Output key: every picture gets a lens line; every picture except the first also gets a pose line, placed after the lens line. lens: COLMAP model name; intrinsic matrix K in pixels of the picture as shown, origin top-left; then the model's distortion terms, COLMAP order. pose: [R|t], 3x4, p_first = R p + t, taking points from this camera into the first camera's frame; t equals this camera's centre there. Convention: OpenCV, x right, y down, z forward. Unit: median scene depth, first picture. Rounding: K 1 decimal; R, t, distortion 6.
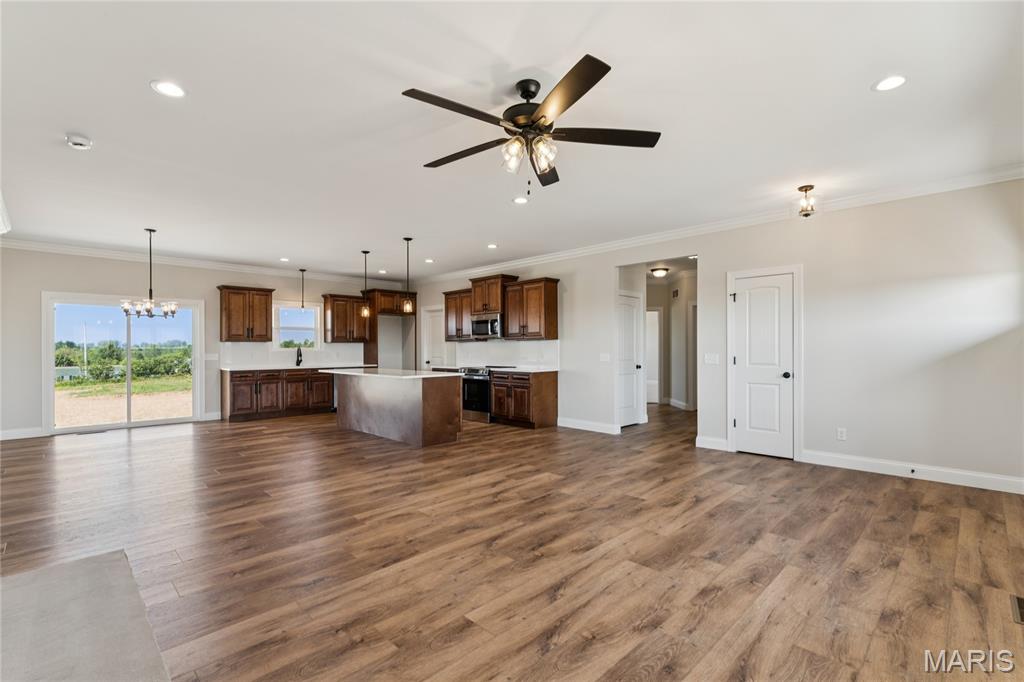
lens RADIAL K [[464.6, 0, 515.4], [0, 464.6, 349.4], [0, 0, 1]] dist [0.002885, -0.000406]
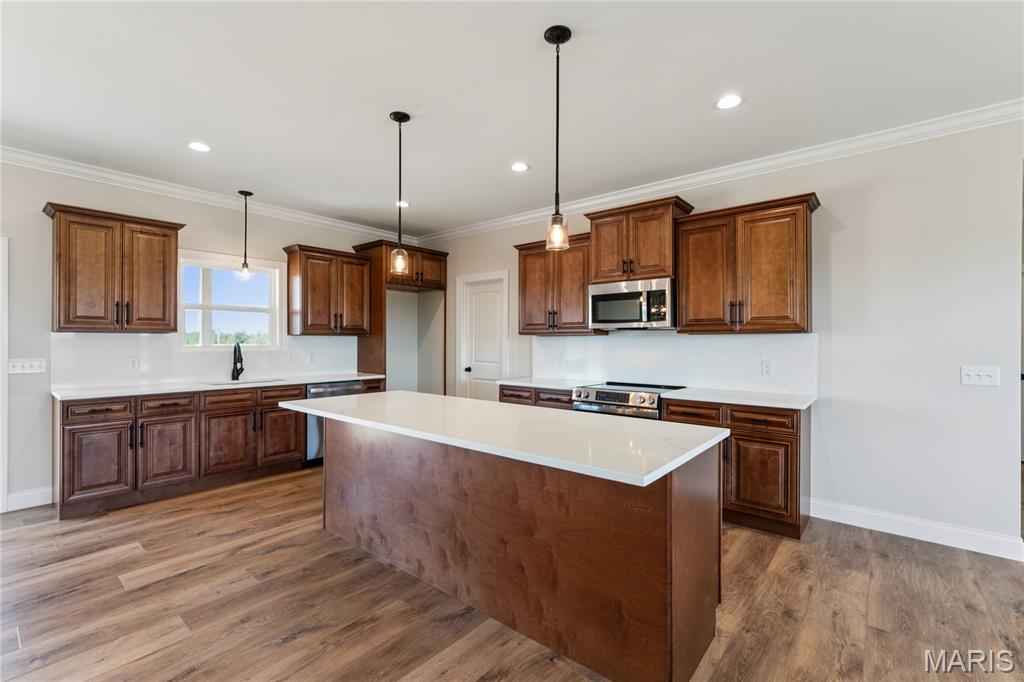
lens RADIAL K [[445.2, 0, 511.6], [0, 445.2, 340.7], [0, 0, 1]] dist [0.000960, -0.000089]
pose [[0.995876, 0.006073, 0.090521, -0.220073], [-0.005747, 0.999976, -0.003865, -0.008668], [-0.090542, 0.003329, 0.995887, 0.510084]]
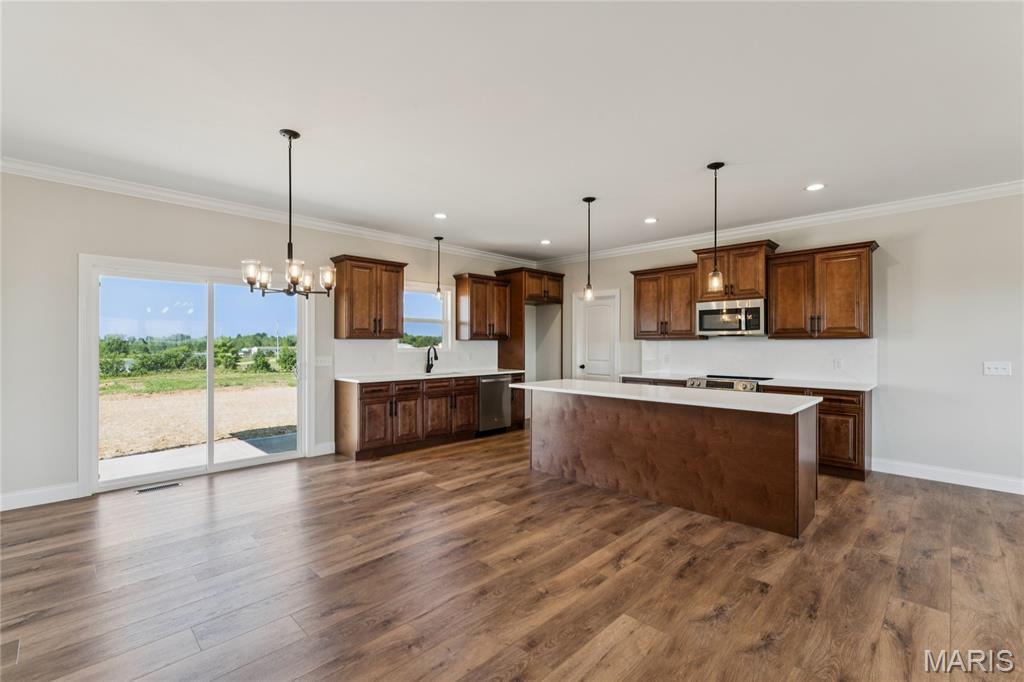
lens RADIAL K [[445.2, 0, 512.0], [0, 445.2, 343.4], [0, 0, 1]] dist [0.000960, -0.000089]
pose [[0.999937, 0.004542, 0.010226, -0.369436], [-0.004515, 0.999986, -0.002602, -0.008966], [-0.010238, 0.002555, 0.999944, 0.334722]]
